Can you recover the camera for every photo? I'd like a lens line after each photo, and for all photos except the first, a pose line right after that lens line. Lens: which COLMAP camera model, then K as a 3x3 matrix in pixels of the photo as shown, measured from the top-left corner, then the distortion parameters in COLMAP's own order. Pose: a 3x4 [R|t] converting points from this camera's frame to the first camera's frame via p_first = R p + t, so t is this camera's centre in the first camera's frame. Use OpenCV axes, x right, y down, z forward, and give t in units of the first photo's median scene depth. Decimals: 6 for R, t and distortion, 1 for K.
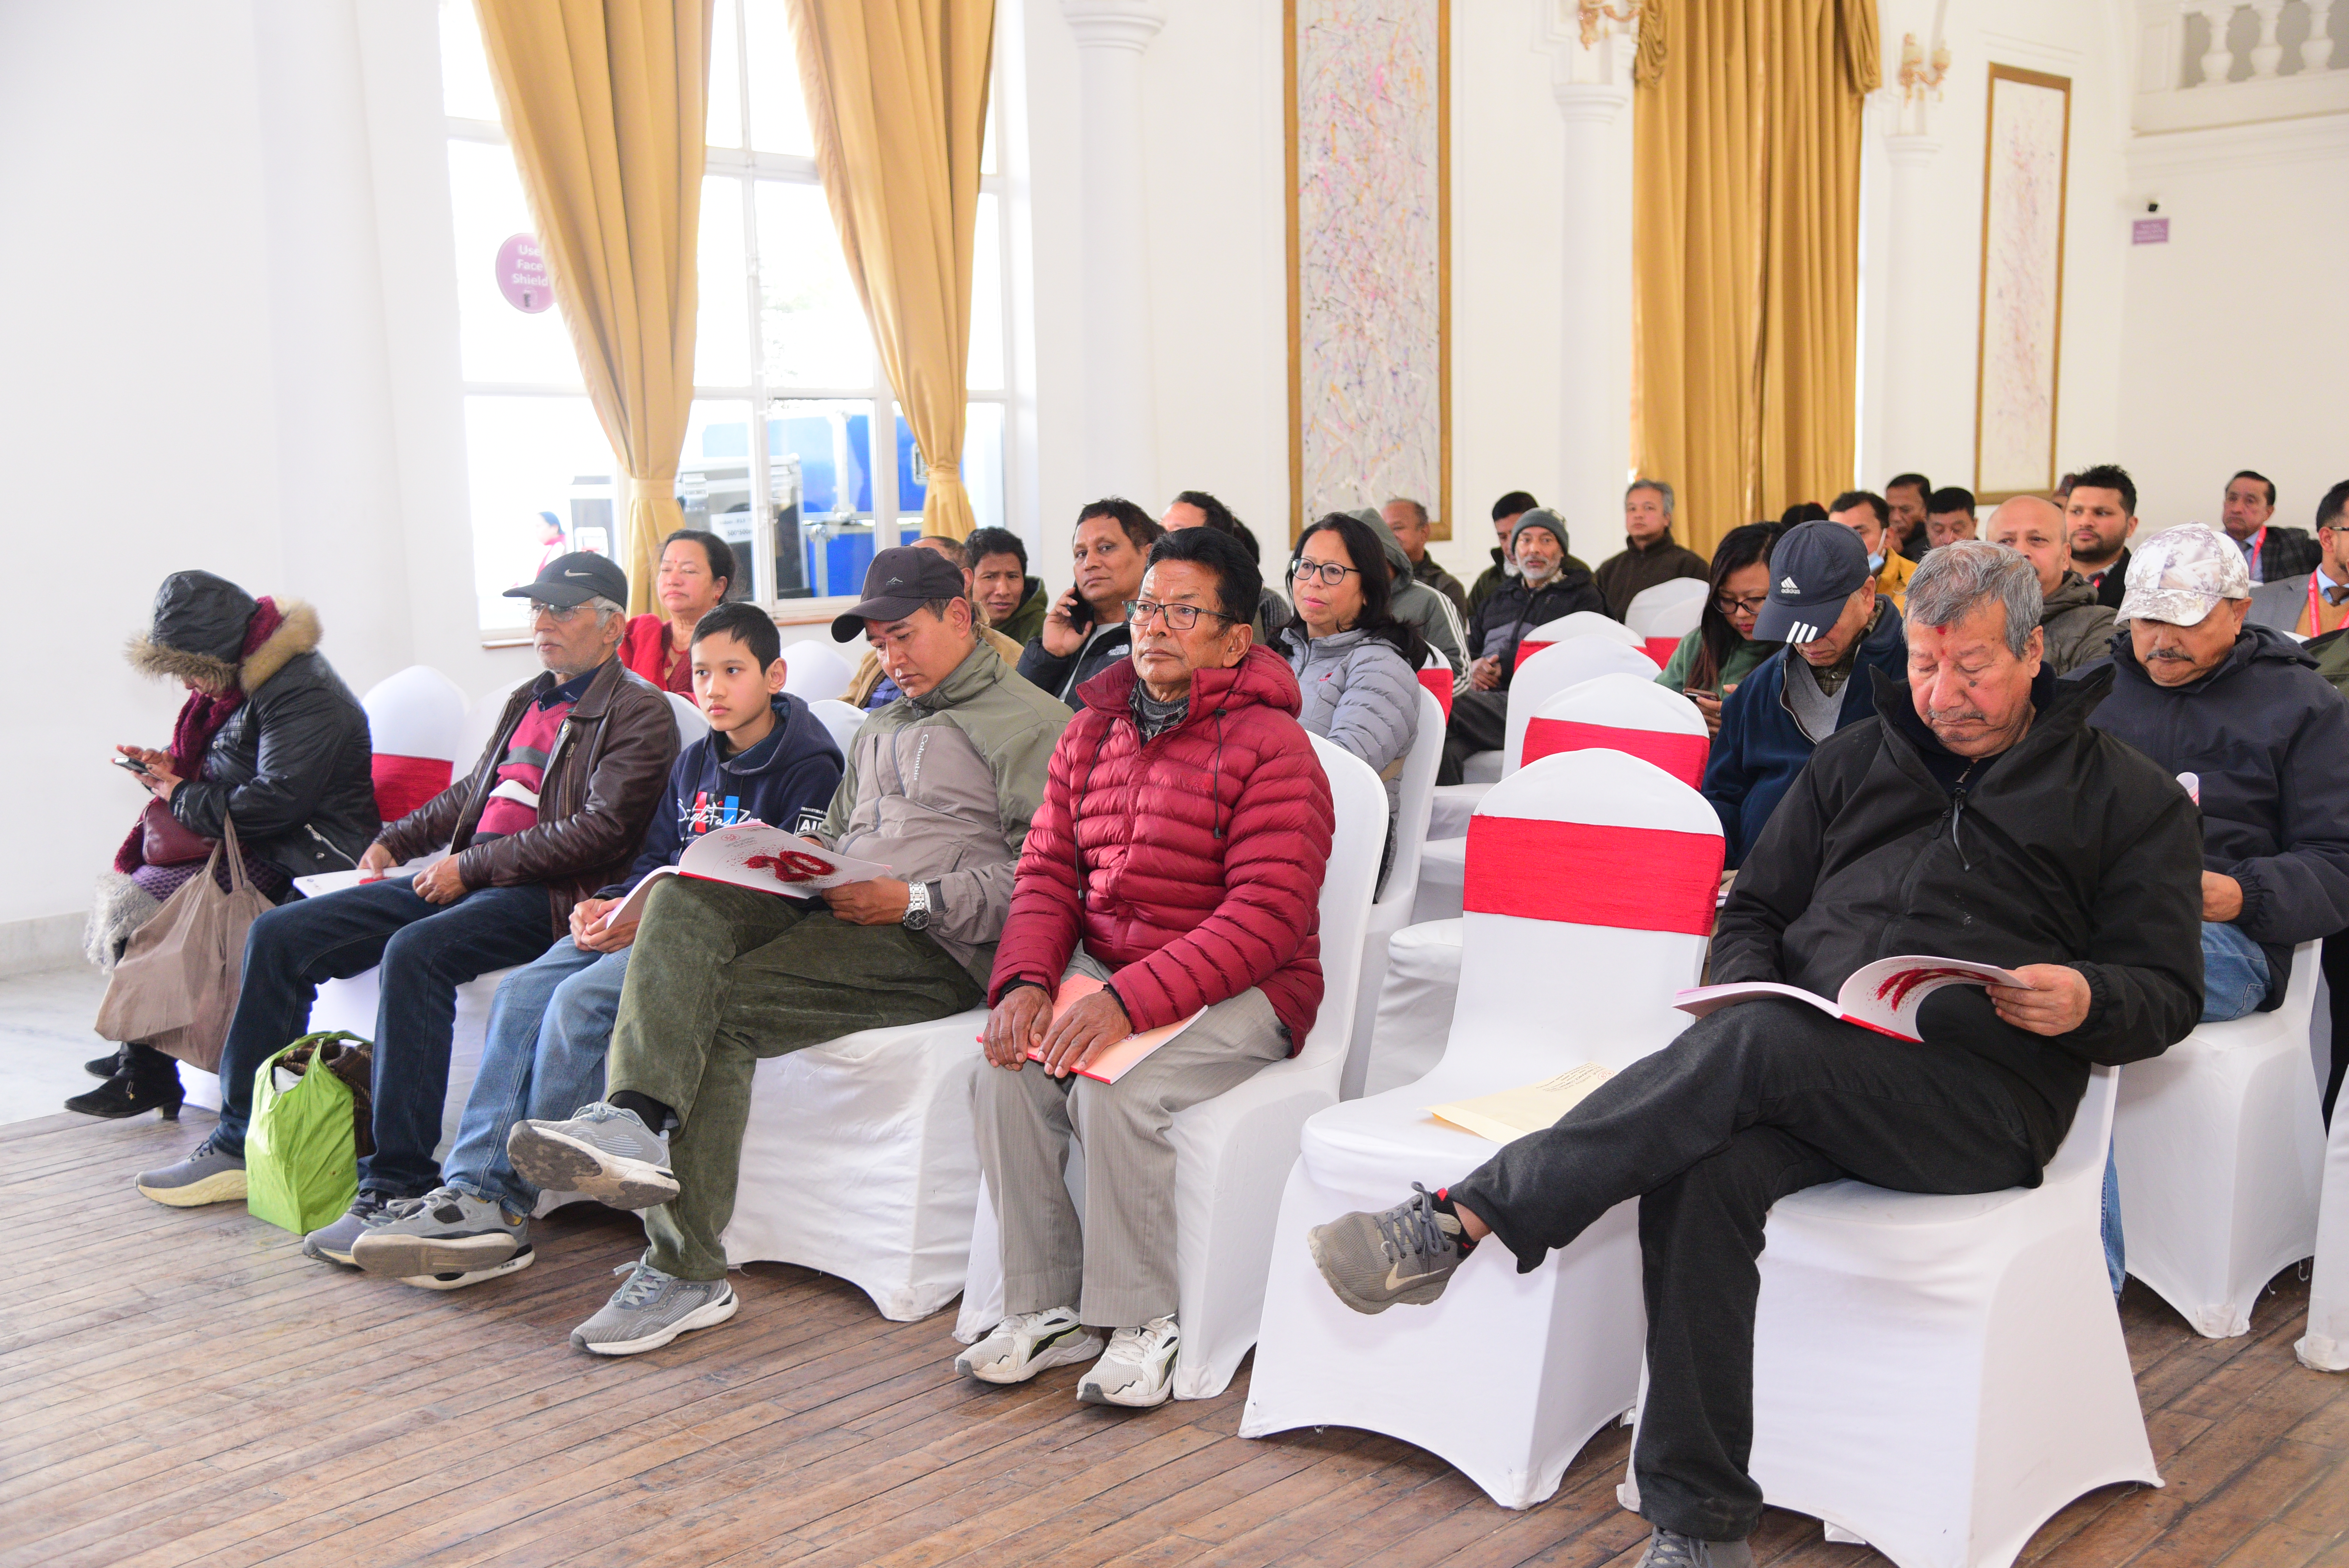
lens RADIAL K [[2630.3, 0, 1197.7], [0, 2630.3, 785.5], [0, 0, 1]] dist [0.136195, 0.000000]
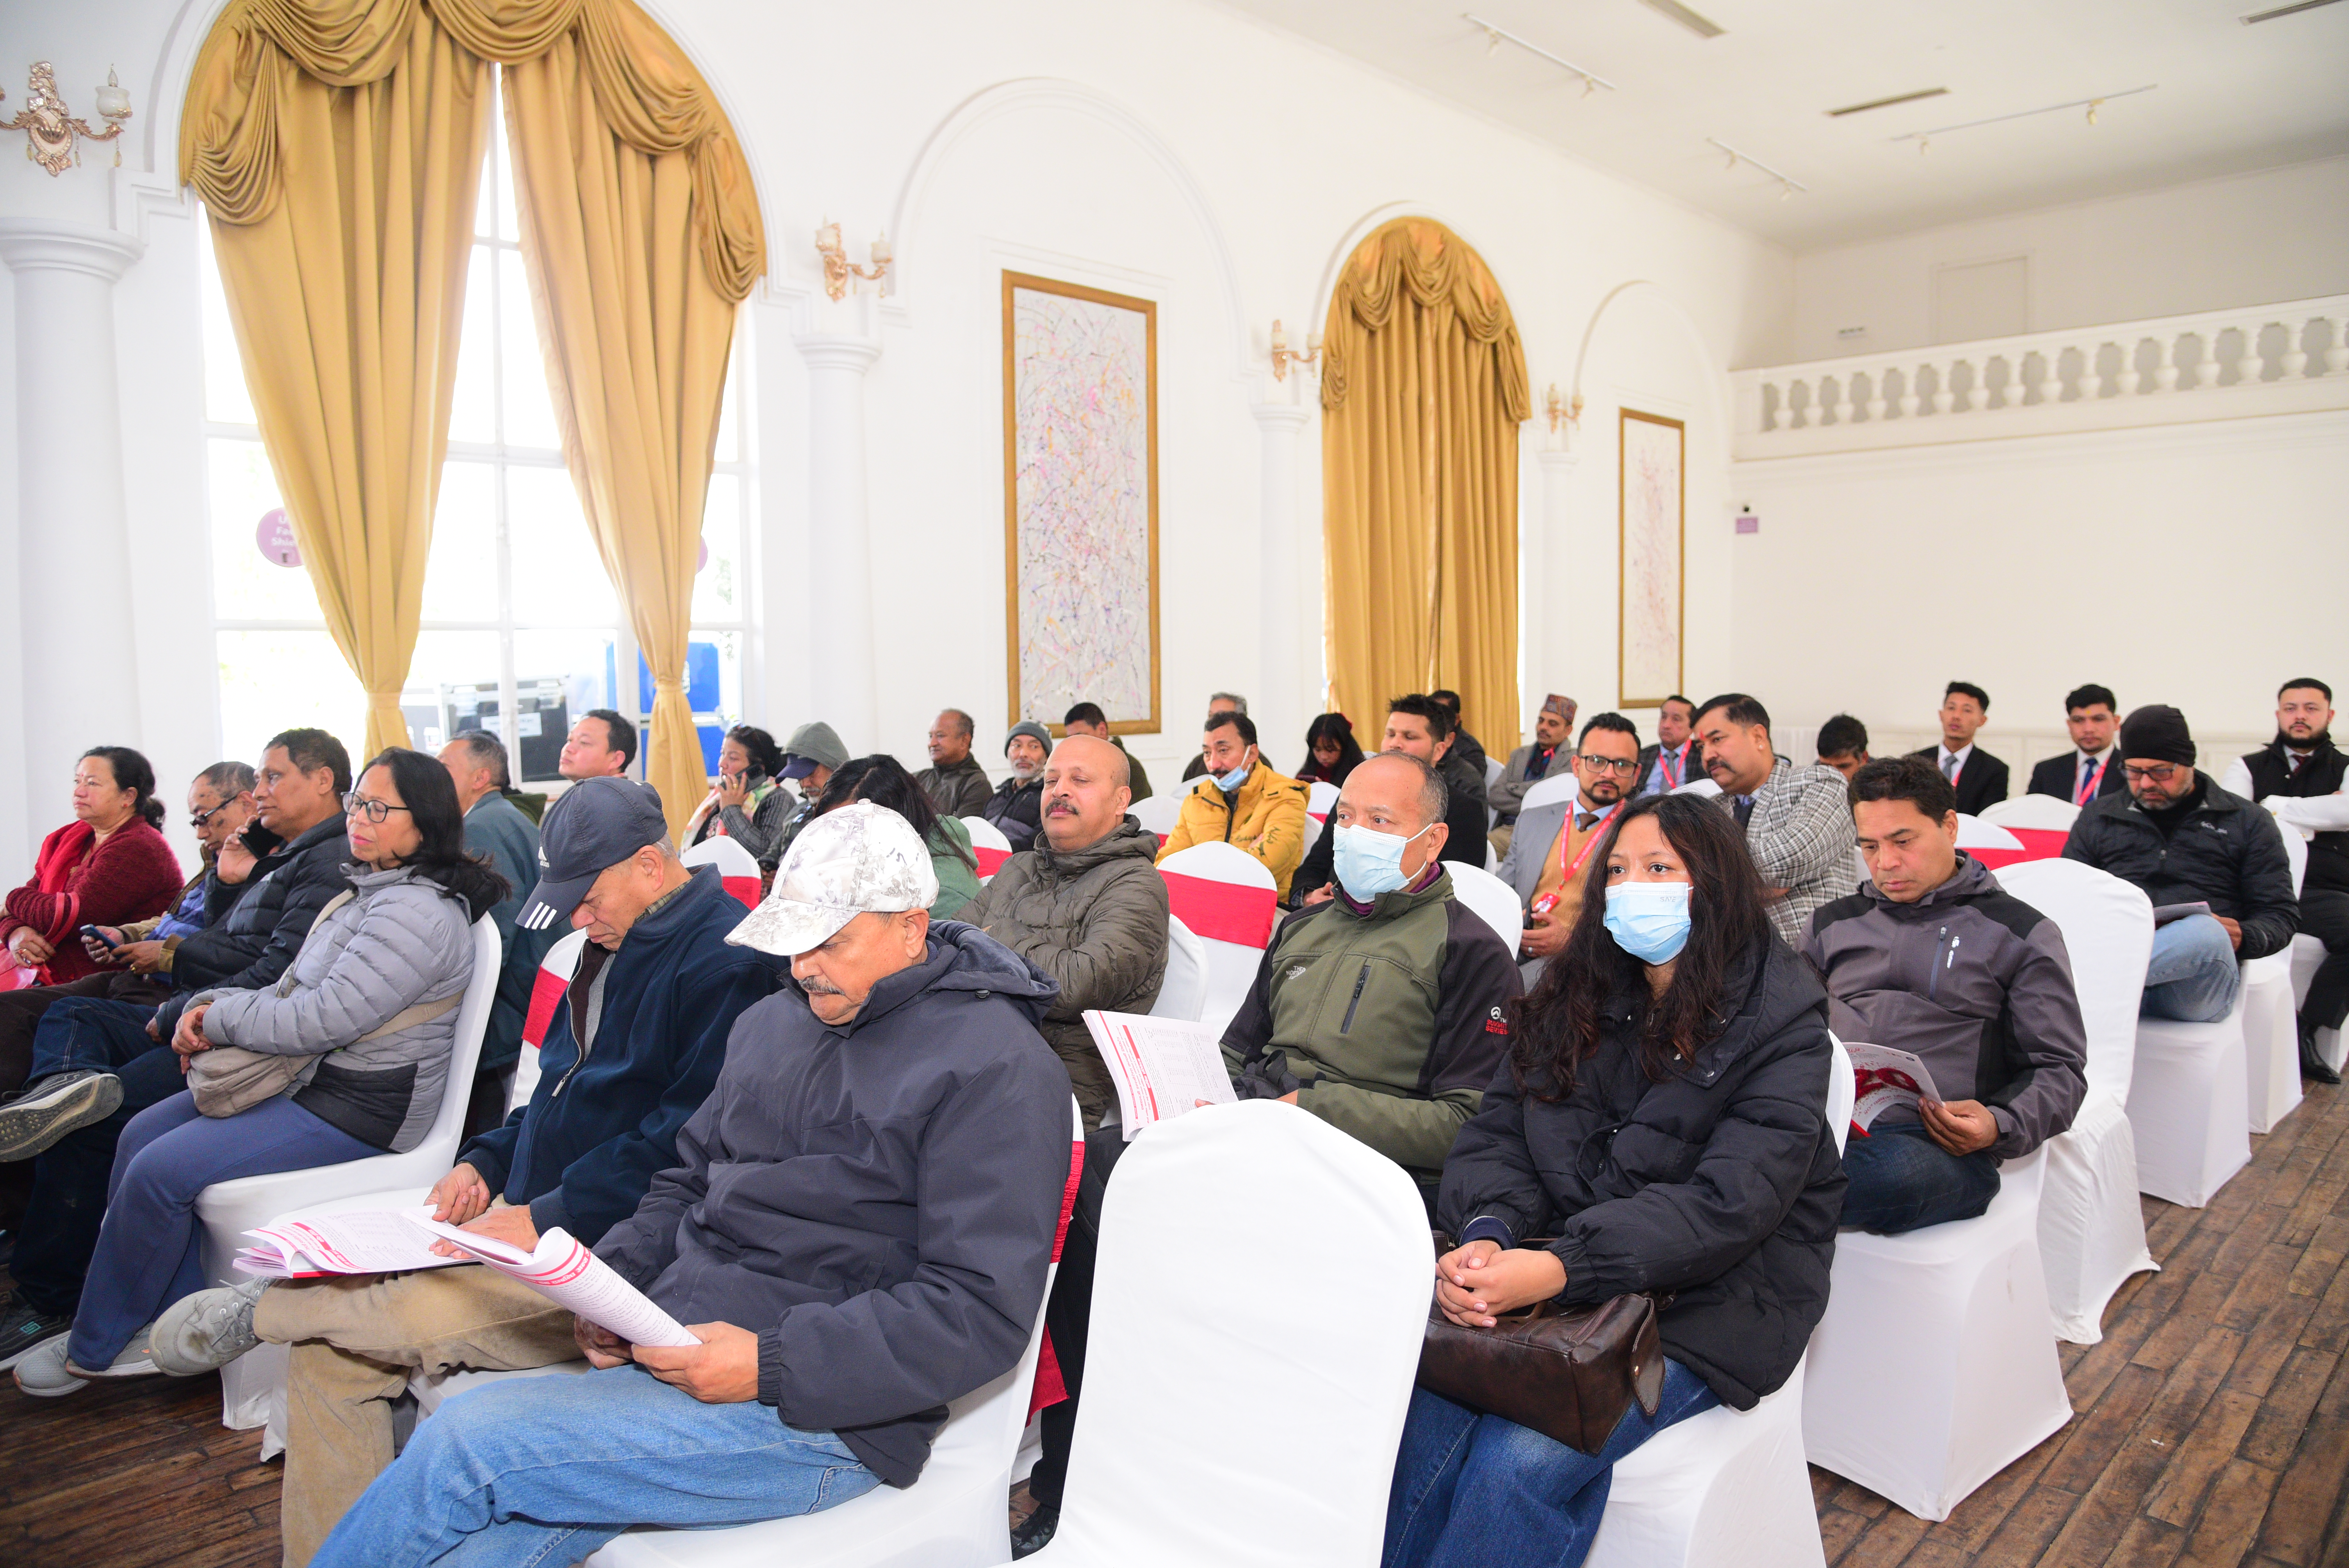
lens RADIAL K [[1619.2, 0, 1174.4], [0, 1619.2, 804.0], [0, 0, 1]] dist [-0.106060, 0.022557]
pose [[0.997732, 0.011729, -0.066288, 0.167712], [-0.014184, 0.999226, -0.036691, -0.028586], [0.065806, 0.037548, 0.997126, 0.193066]]
